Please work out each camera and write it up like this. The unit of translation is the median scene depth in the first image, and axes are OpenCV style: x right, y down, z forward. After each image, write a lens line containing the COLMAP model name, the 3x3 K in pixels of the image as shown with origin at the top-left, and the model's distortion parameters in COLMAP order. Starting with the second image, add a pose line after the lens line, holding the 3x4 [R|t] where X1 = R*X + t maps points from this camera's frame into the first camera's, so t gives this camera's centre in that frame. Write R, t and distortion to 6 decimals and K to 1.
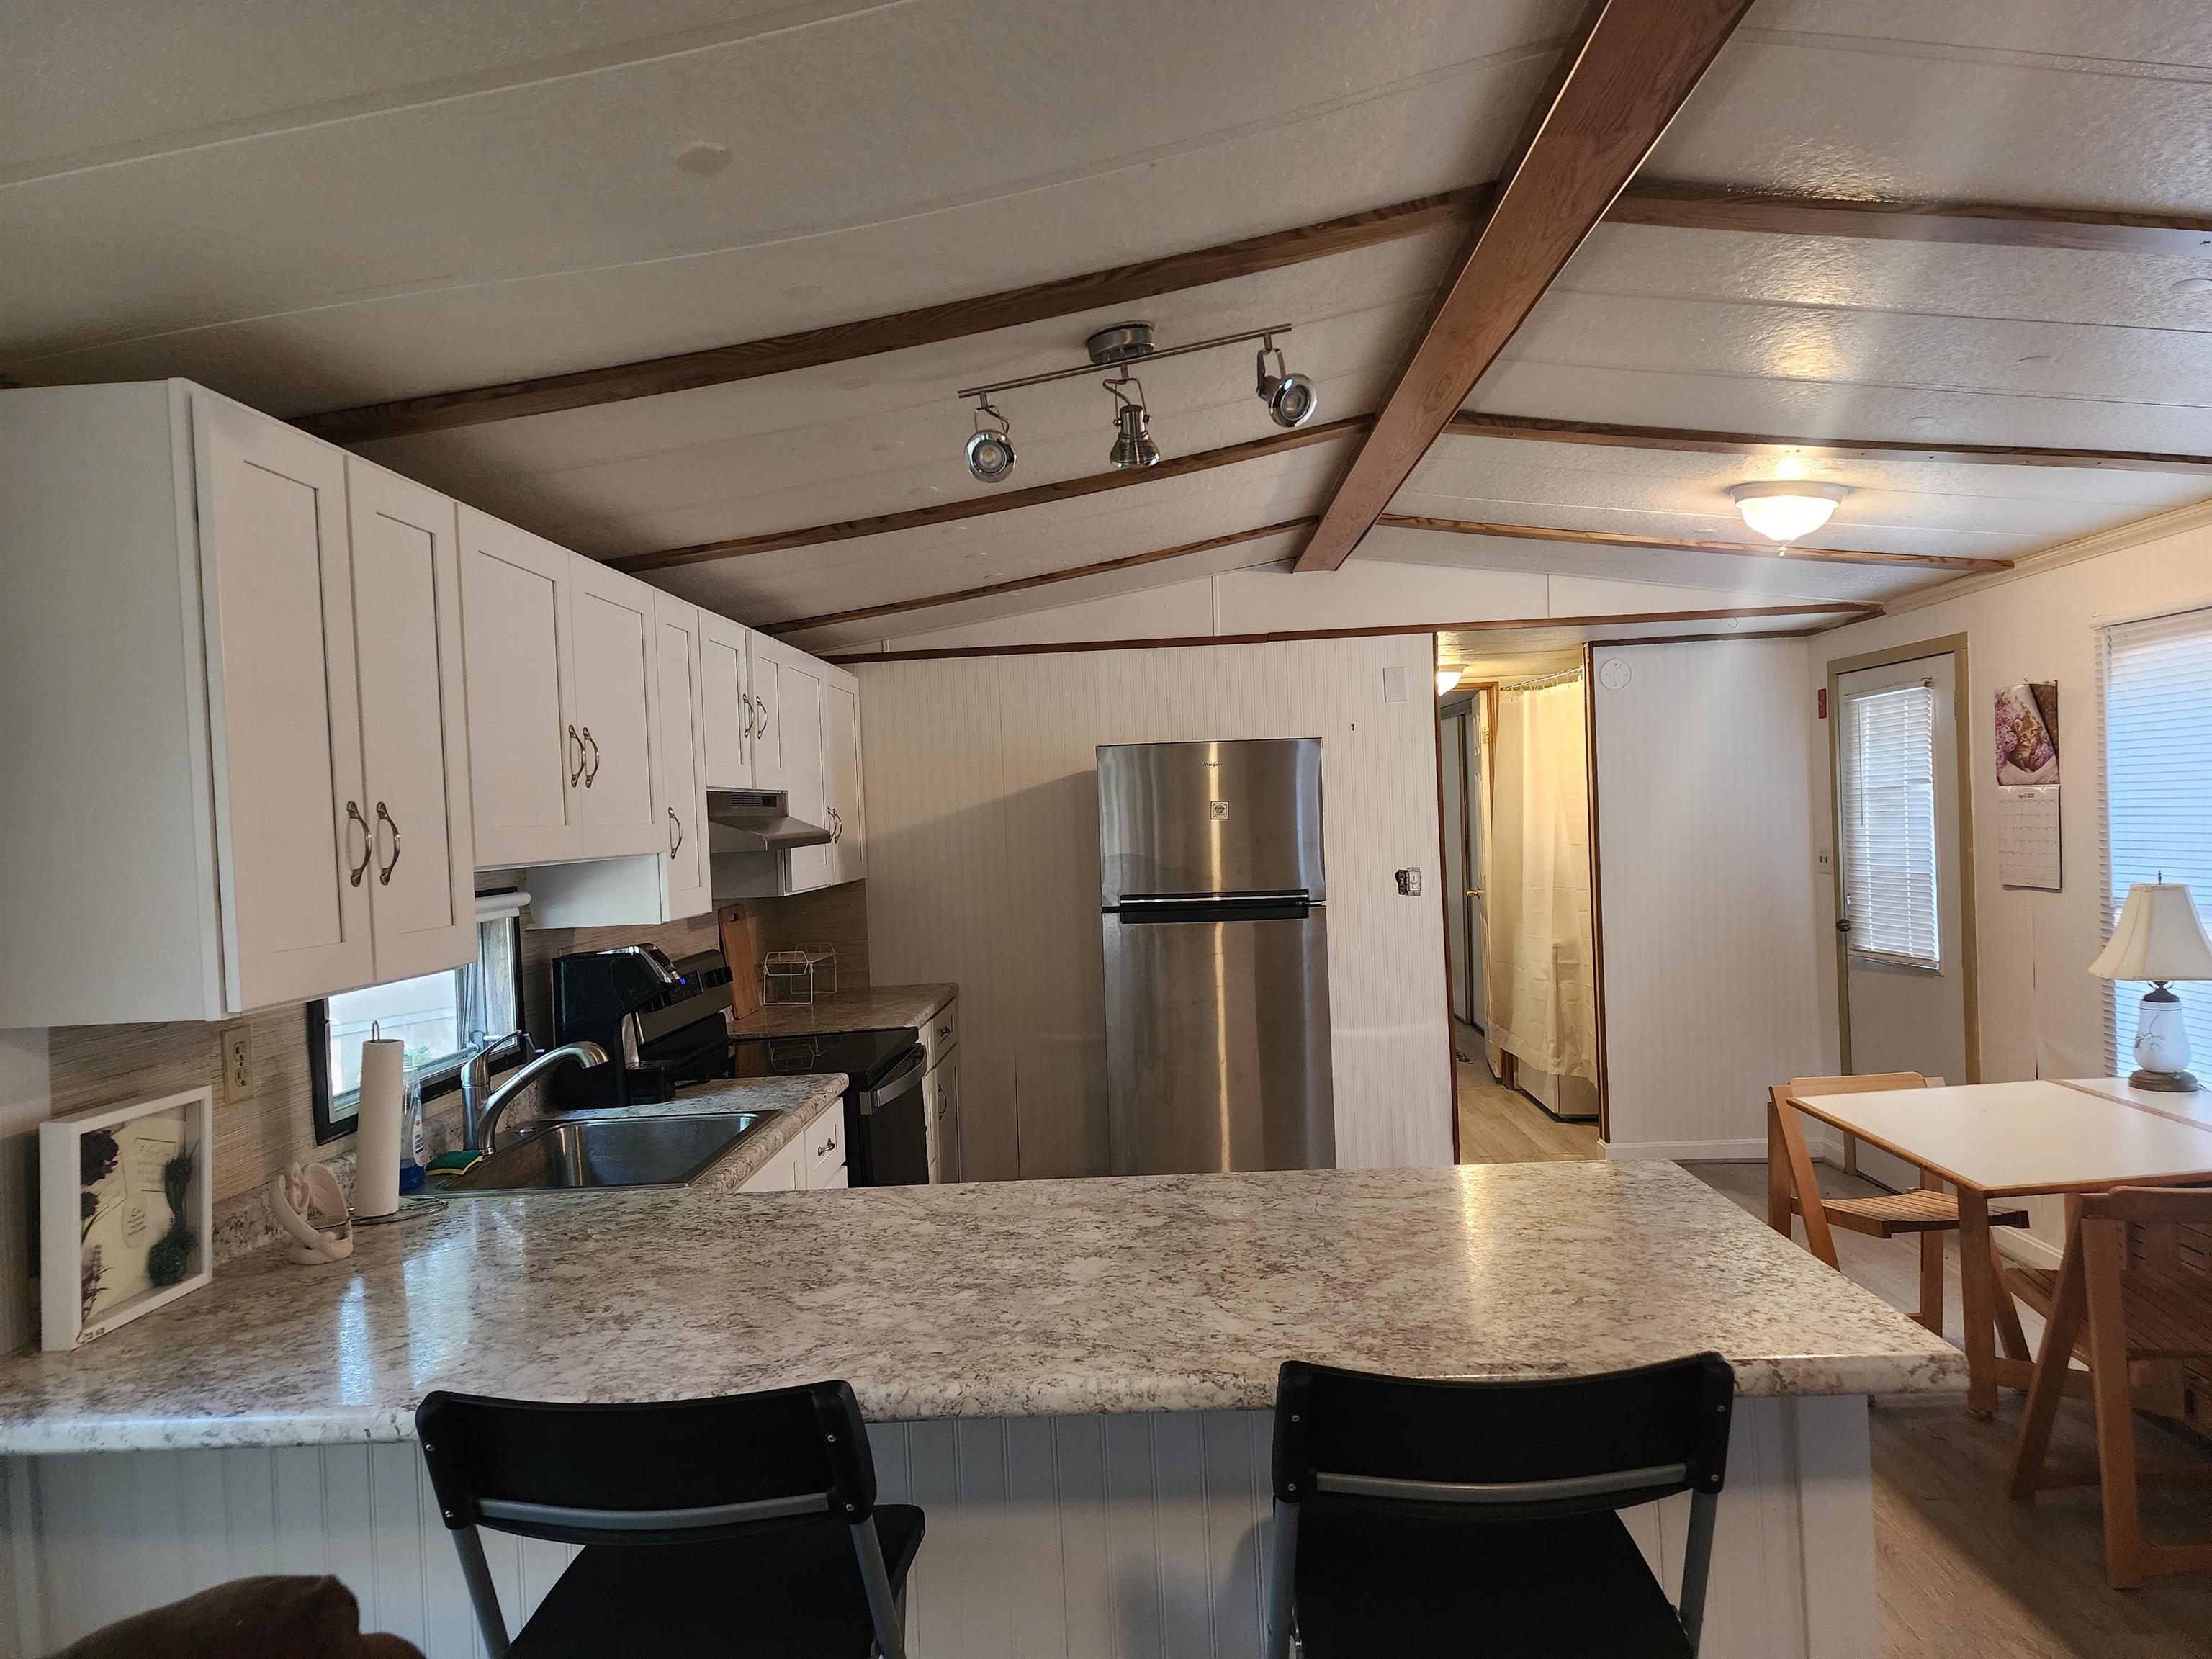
lens RADIAL K [[1474.7, 0, 1113.9], [0, 1474.7, 843.0], [0, 0, 1]] dist [0.072632, -0.064519]
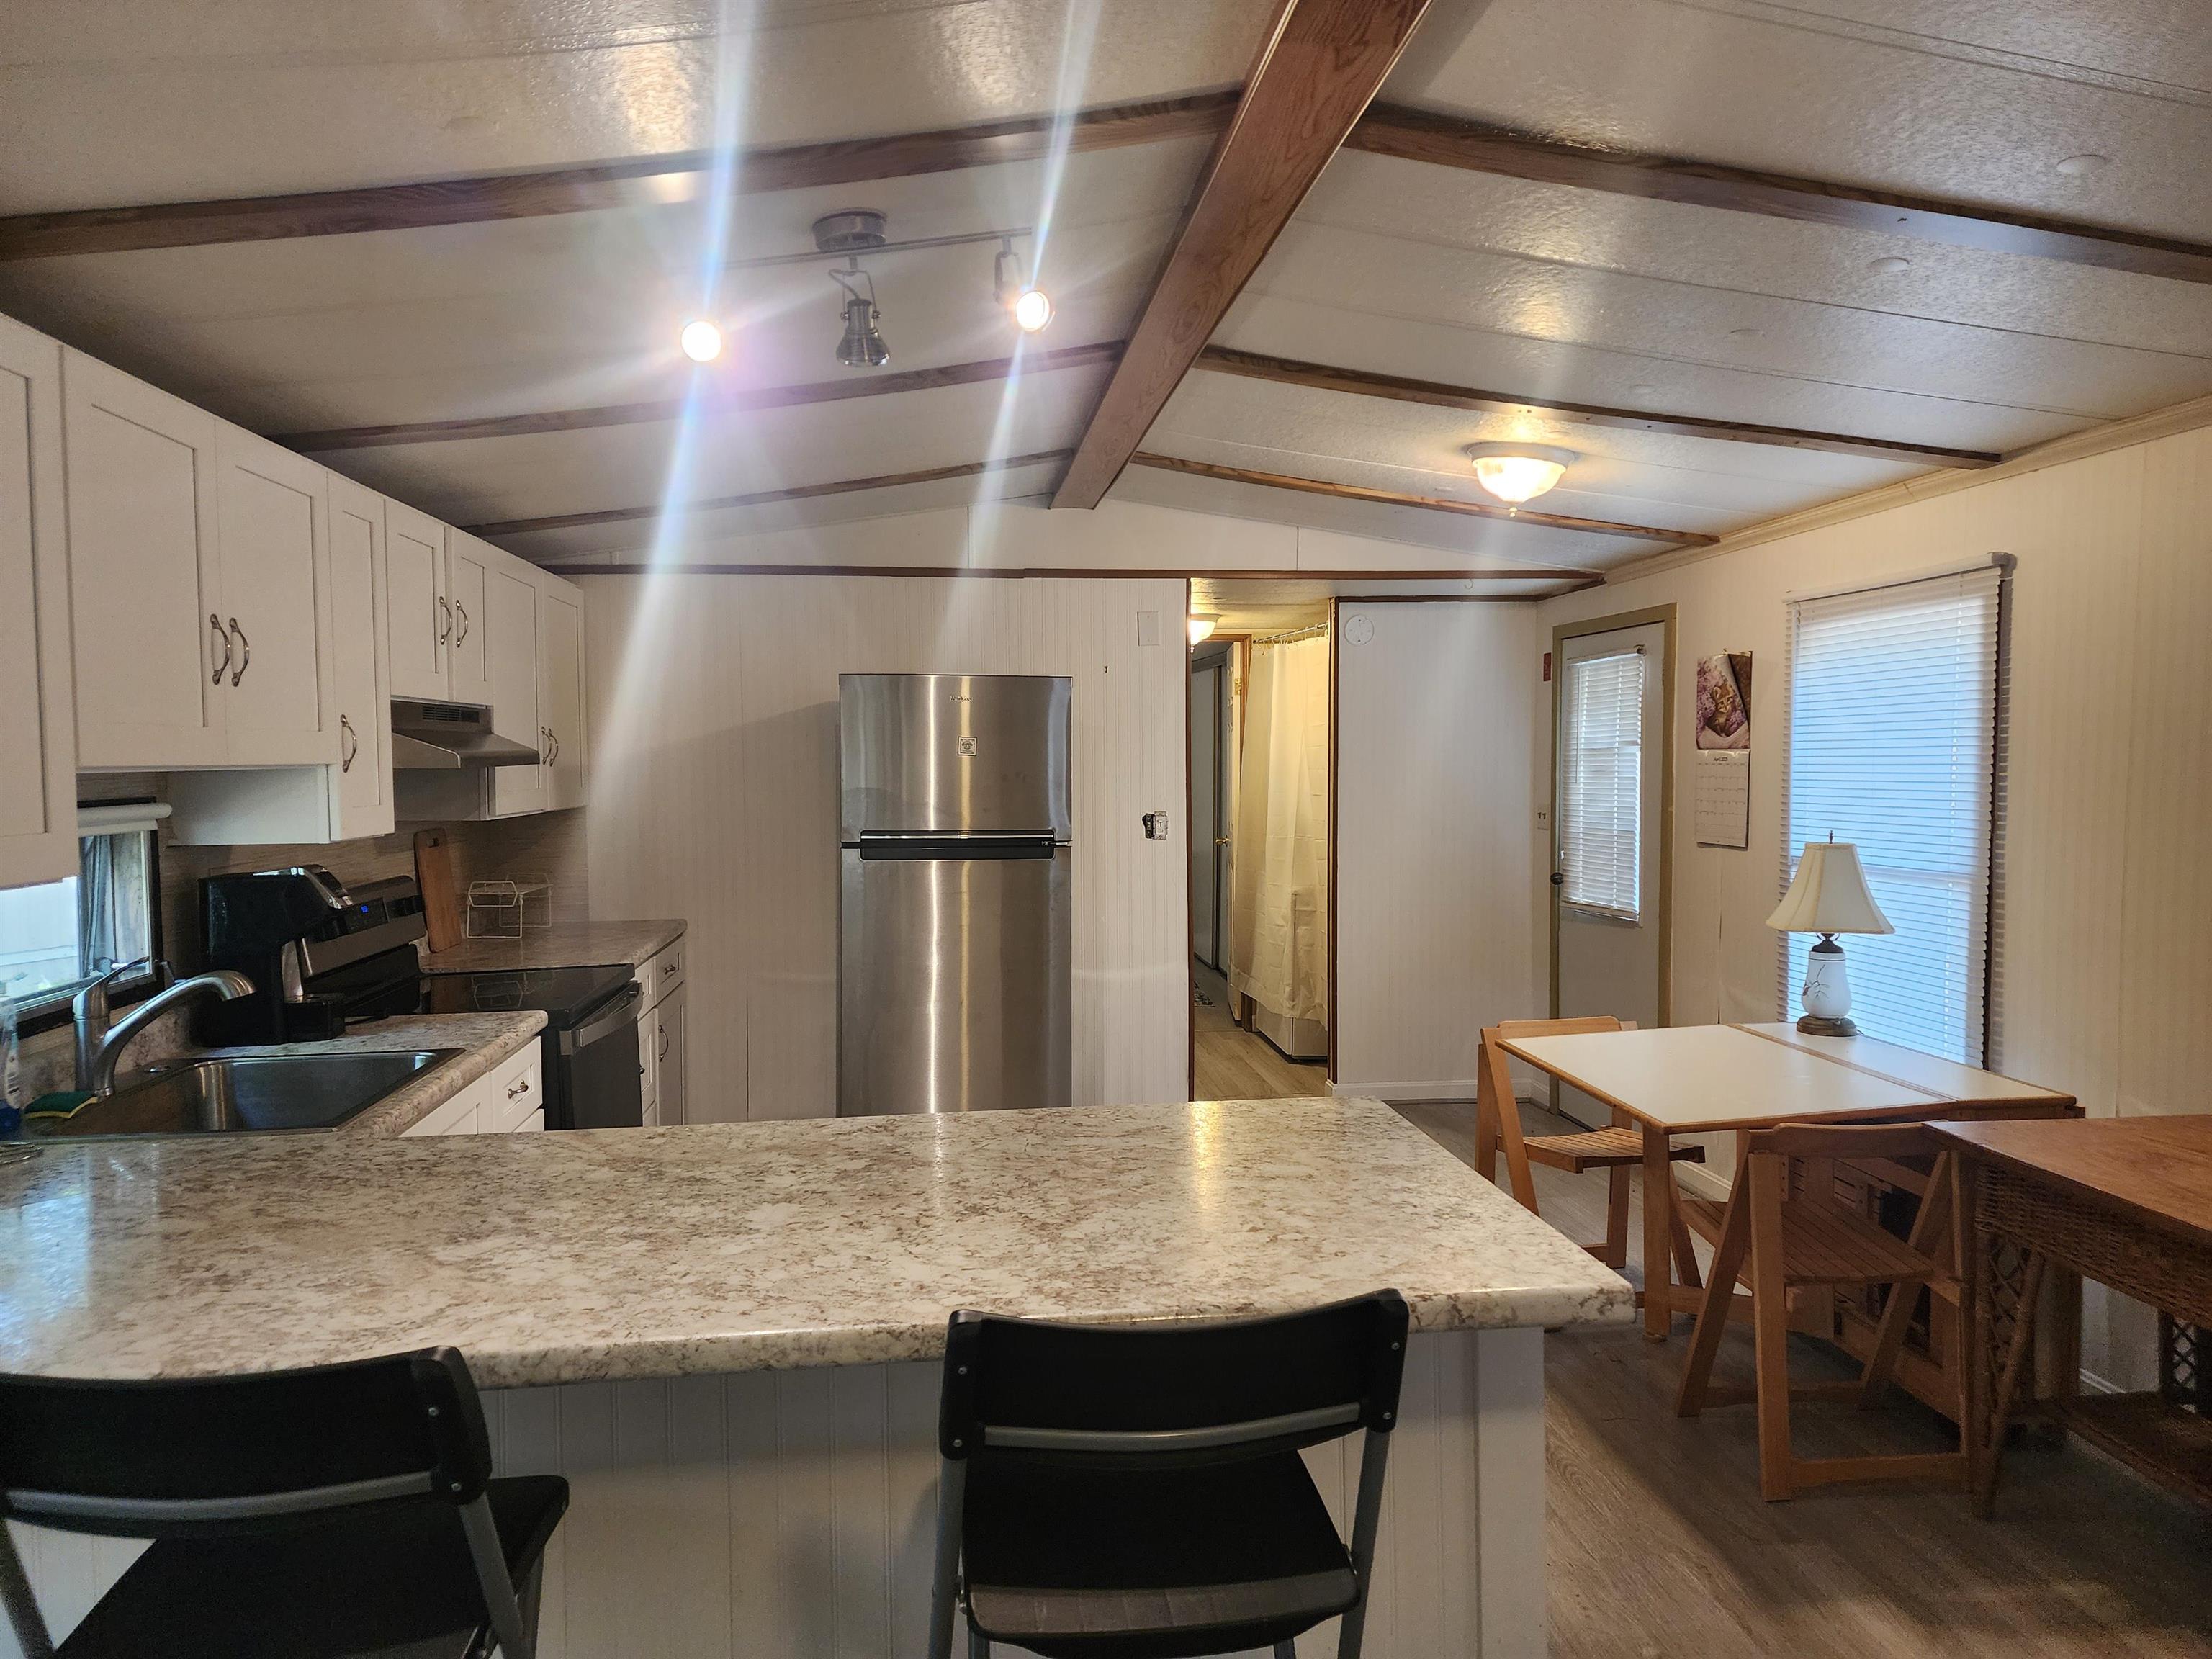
lens RADIAL K [[1468.4, 0, 1106.0], [0, 1468.4, 829.5], [0, 0, 1]] dist [0.078419, -0.069642]
pose [[0.988002, 0.028061, 0.151873, 0.027490], [-0.032223, 0.999168, 0.025013, 0.009221], [-0.151044, -0.029607, 0.988084, 0.034596]]
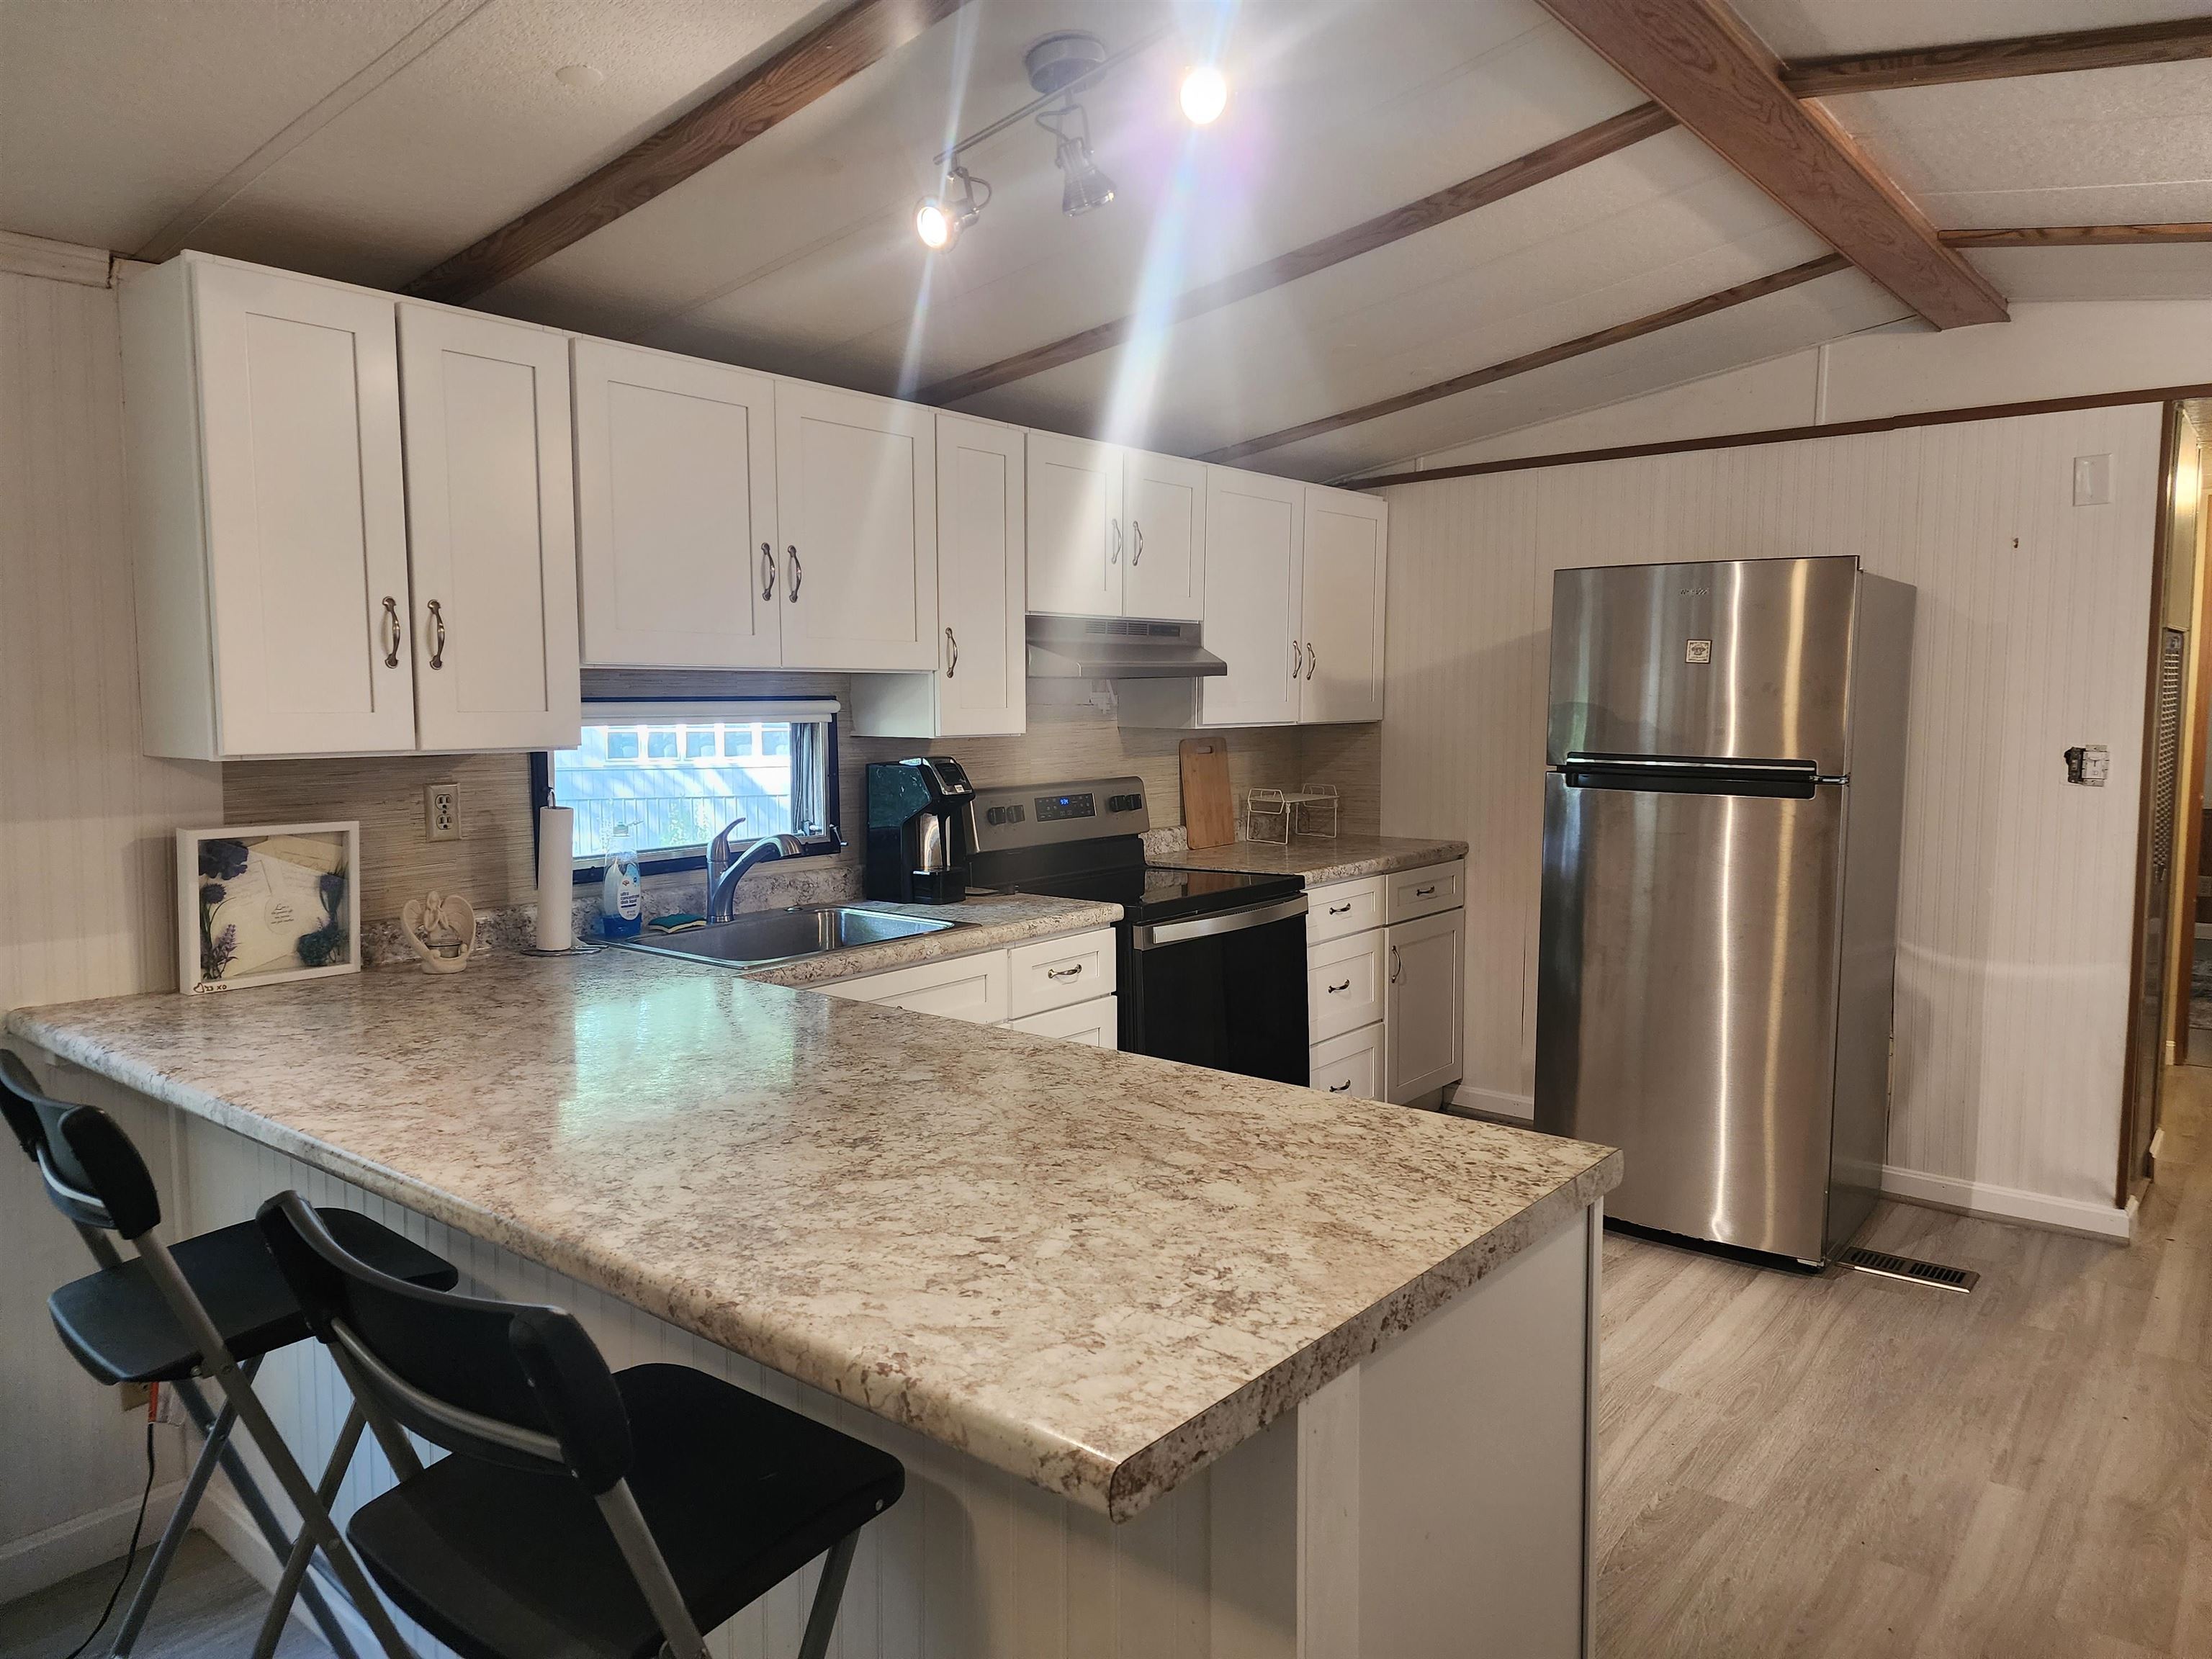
lens RADIAL K [[1468.4, 0, 1106.0], [0, 1468.4, 829.5], [0, 0, 1]] dist [0.078419, -0.069642]
pose [[0.793060, 0.100141, -0.600855, 0.487959], [-0.044716, 0.993304, 0.106528, 0.002529], [0.607500, -0.057616, 0.792228, 0.272902]]
